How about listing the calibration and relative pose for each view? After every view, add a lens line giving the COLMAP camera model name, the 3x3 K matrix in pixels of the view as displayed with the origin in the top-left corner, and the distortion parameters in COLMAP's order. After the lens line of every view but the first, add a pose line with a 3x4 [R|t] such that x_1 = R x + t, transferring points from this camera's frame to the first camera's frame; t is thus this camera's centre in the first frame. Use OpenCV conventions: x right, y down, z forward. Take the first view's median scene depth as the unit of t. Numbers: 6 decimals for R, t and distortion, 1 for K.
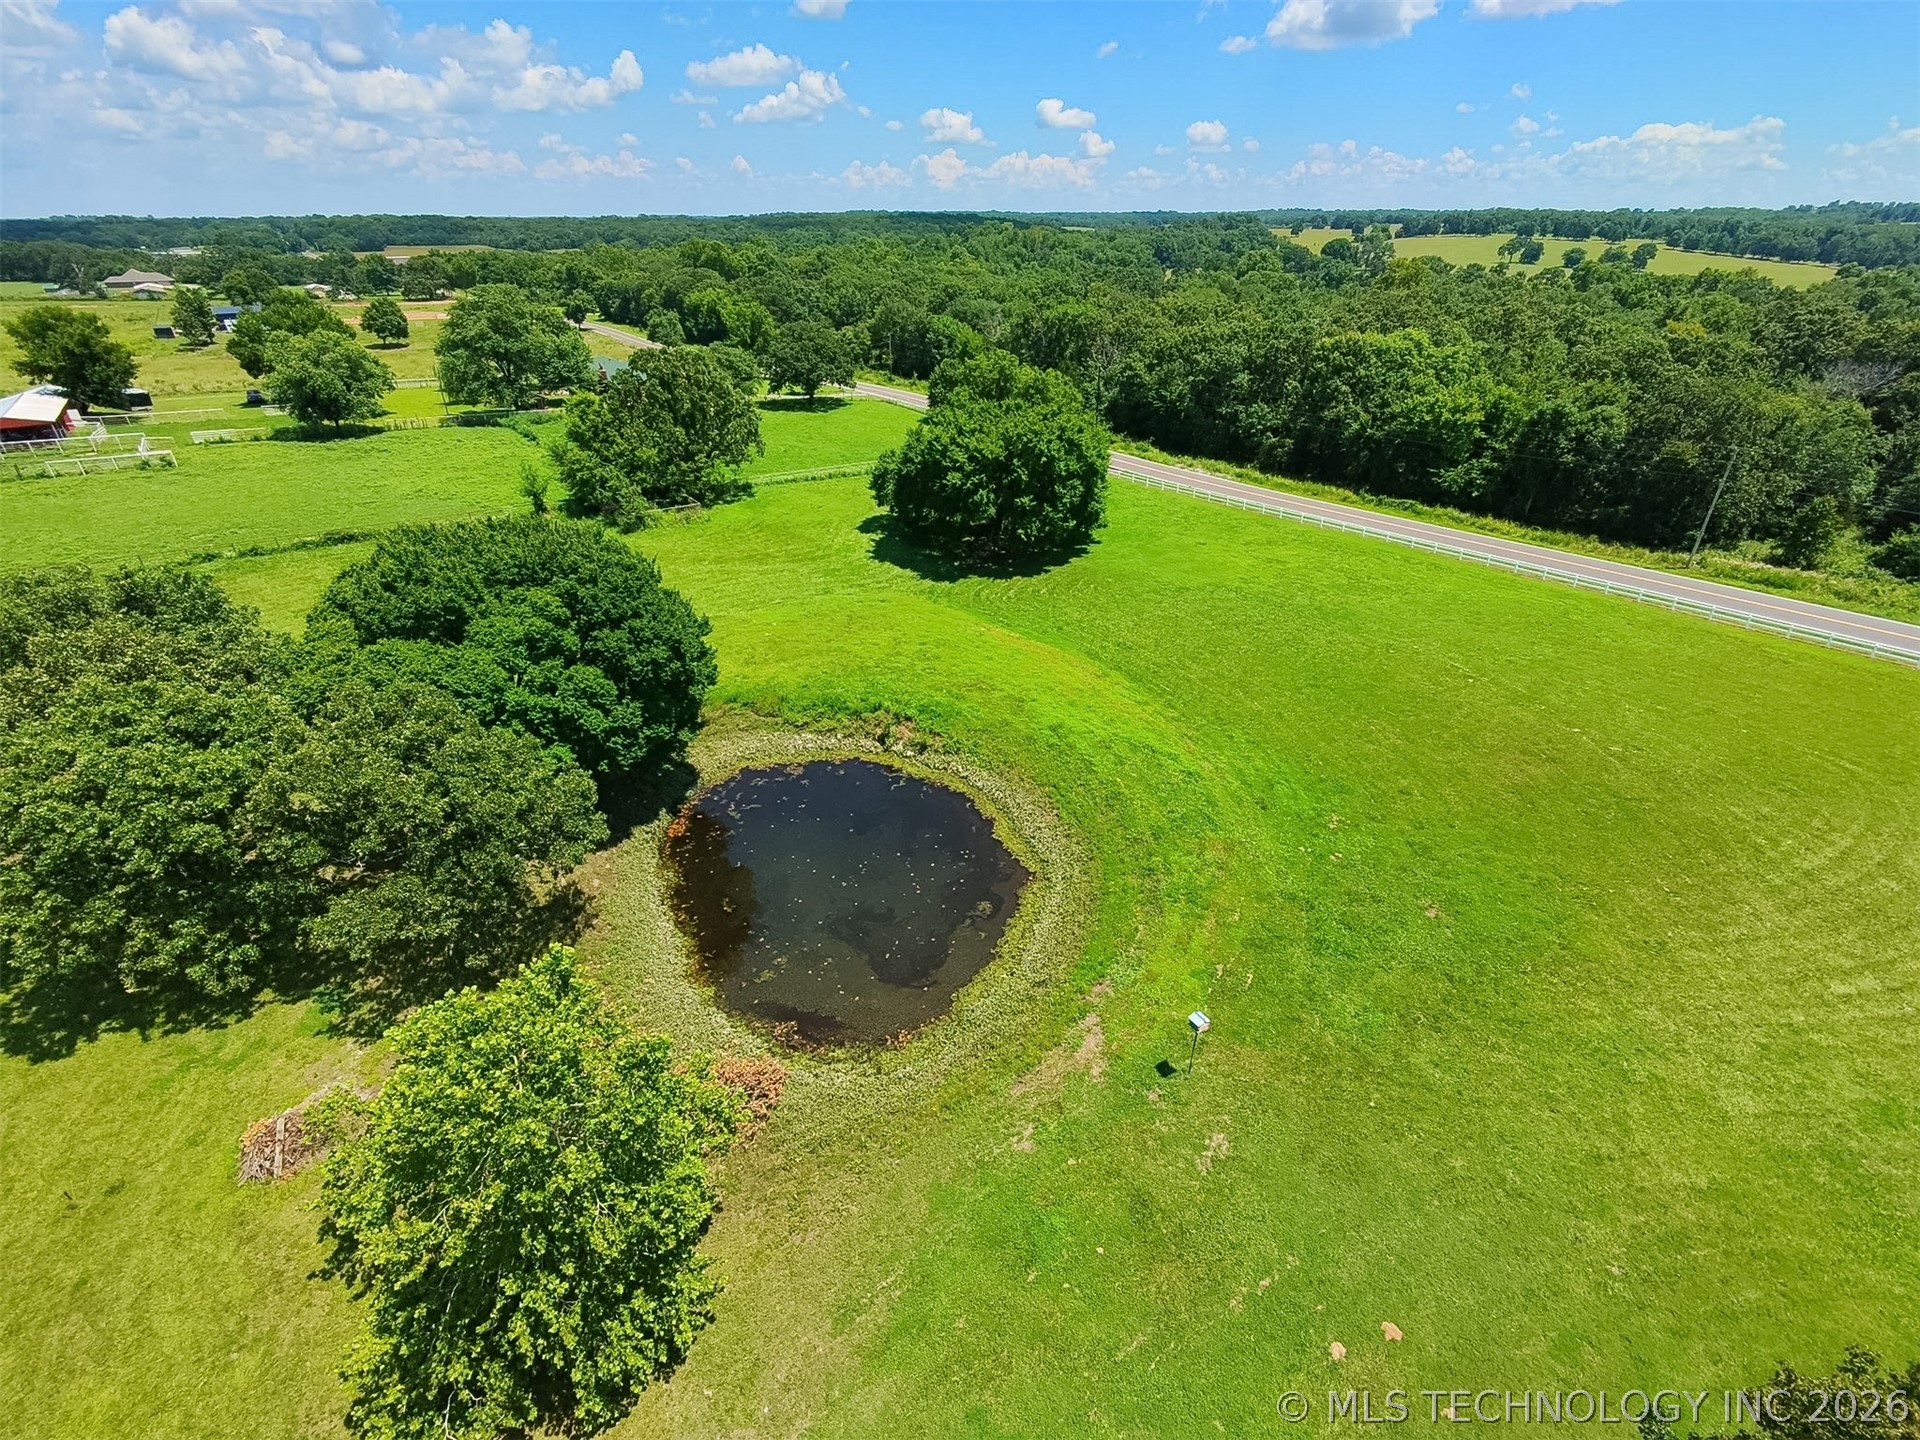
lens RADIAL K [[868.1, 0, 976.1], [0, 868.1, 730.3], [0, 0, 1]] dist [0.003640, -0.005057]
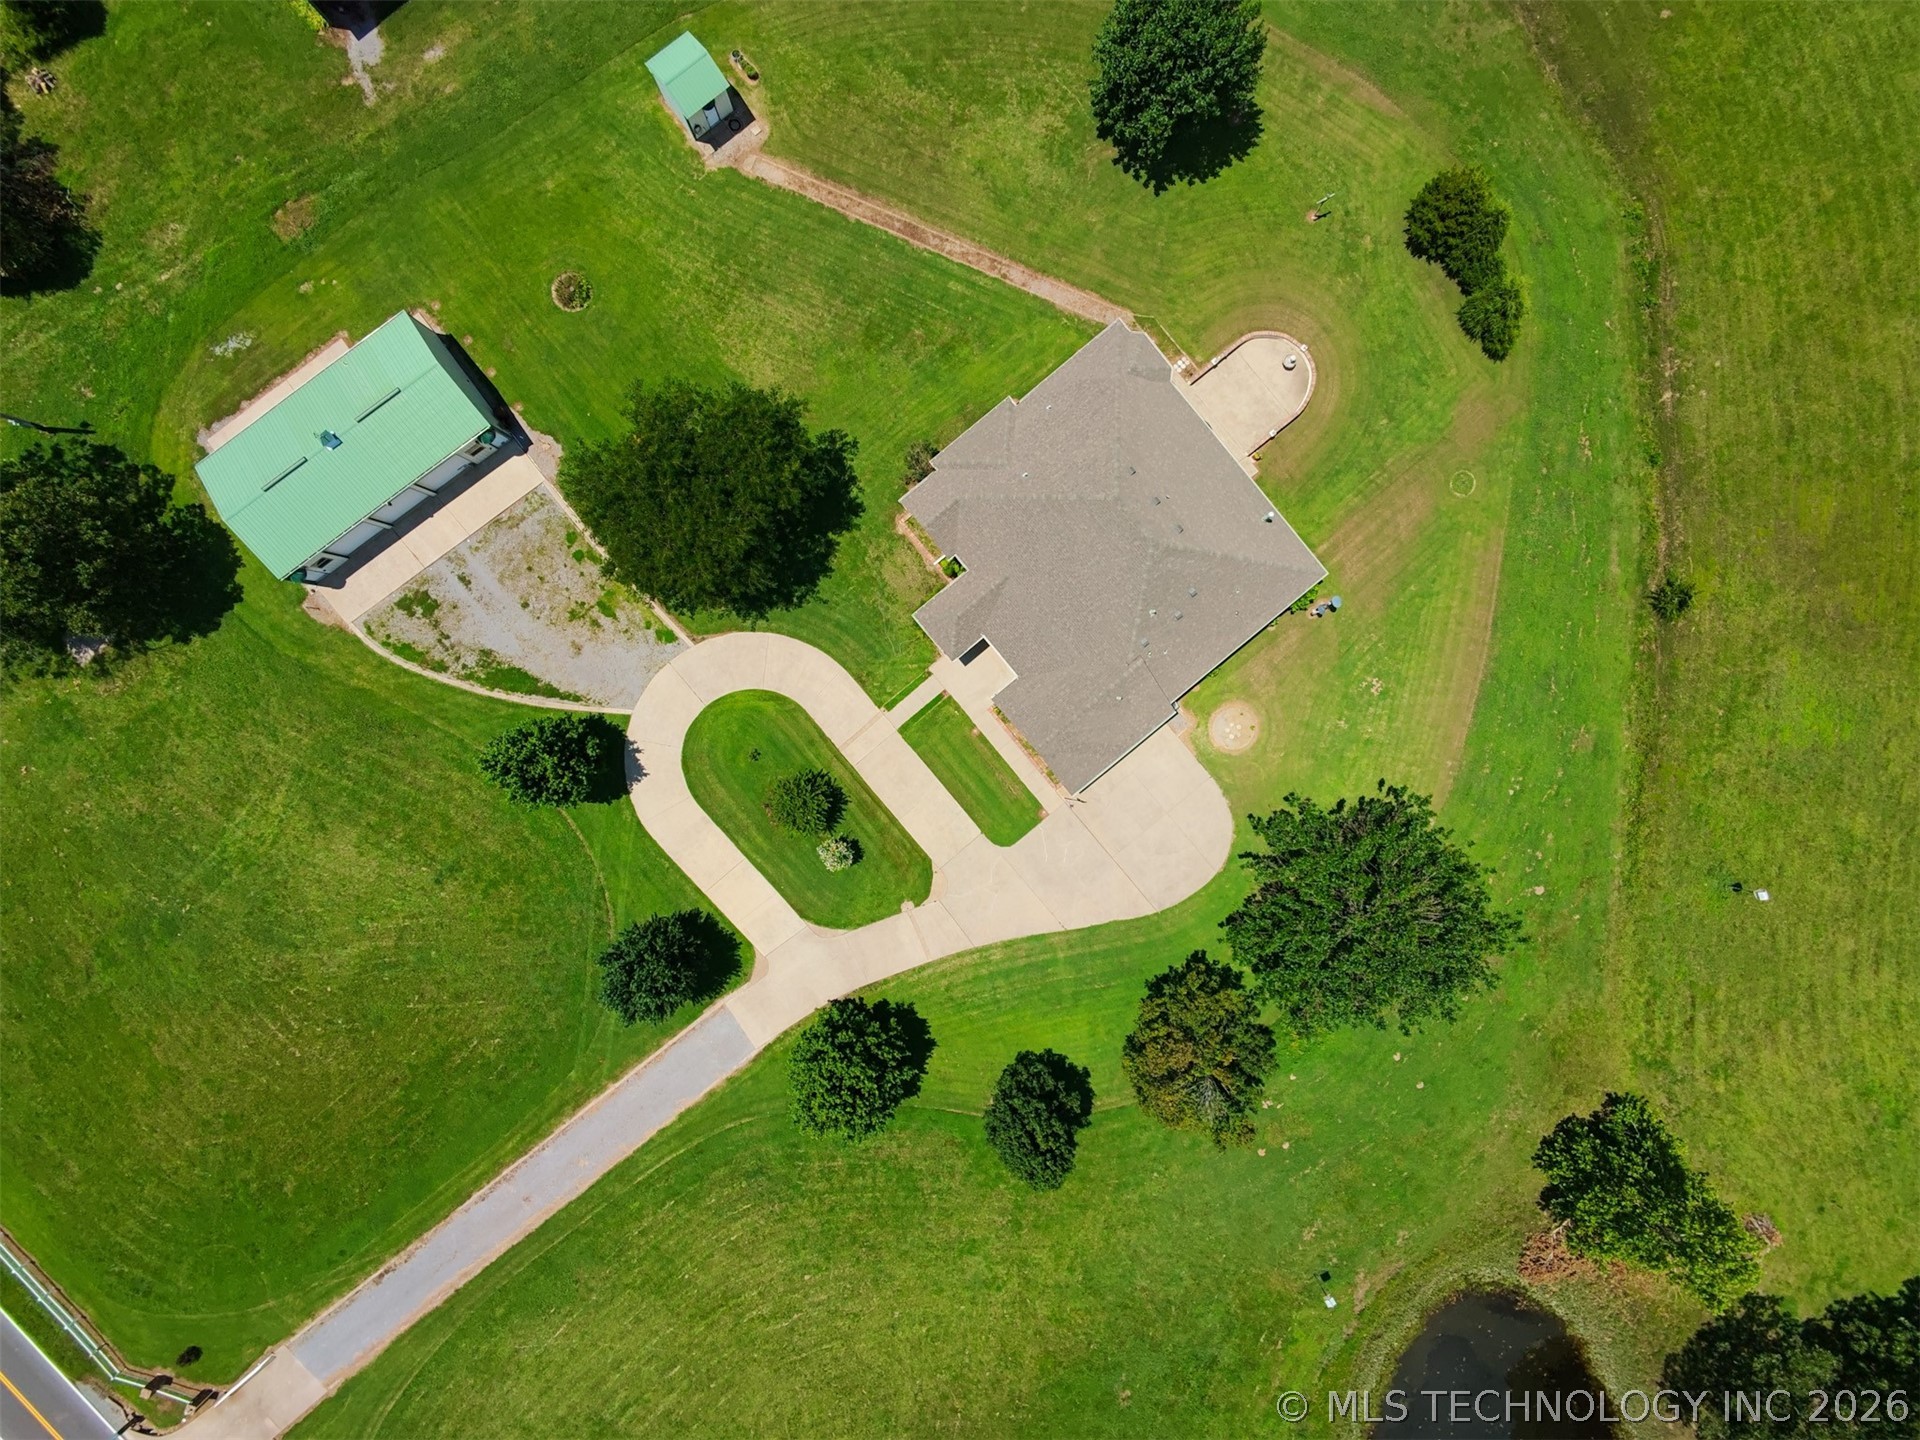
lens RADIAL K [[858.6, 0, 969.0], [0, 858.6, 720.1], [0, 0, 1]] dist [-0.002737, -0.000620]
pose [[-0.999958, -0.006178, -0.006776, 0.973082], [-0.002482, -0.528949, 0.848650, -0.529448], [-0.008827, 0.848631, 0.528911, -0.968169]]
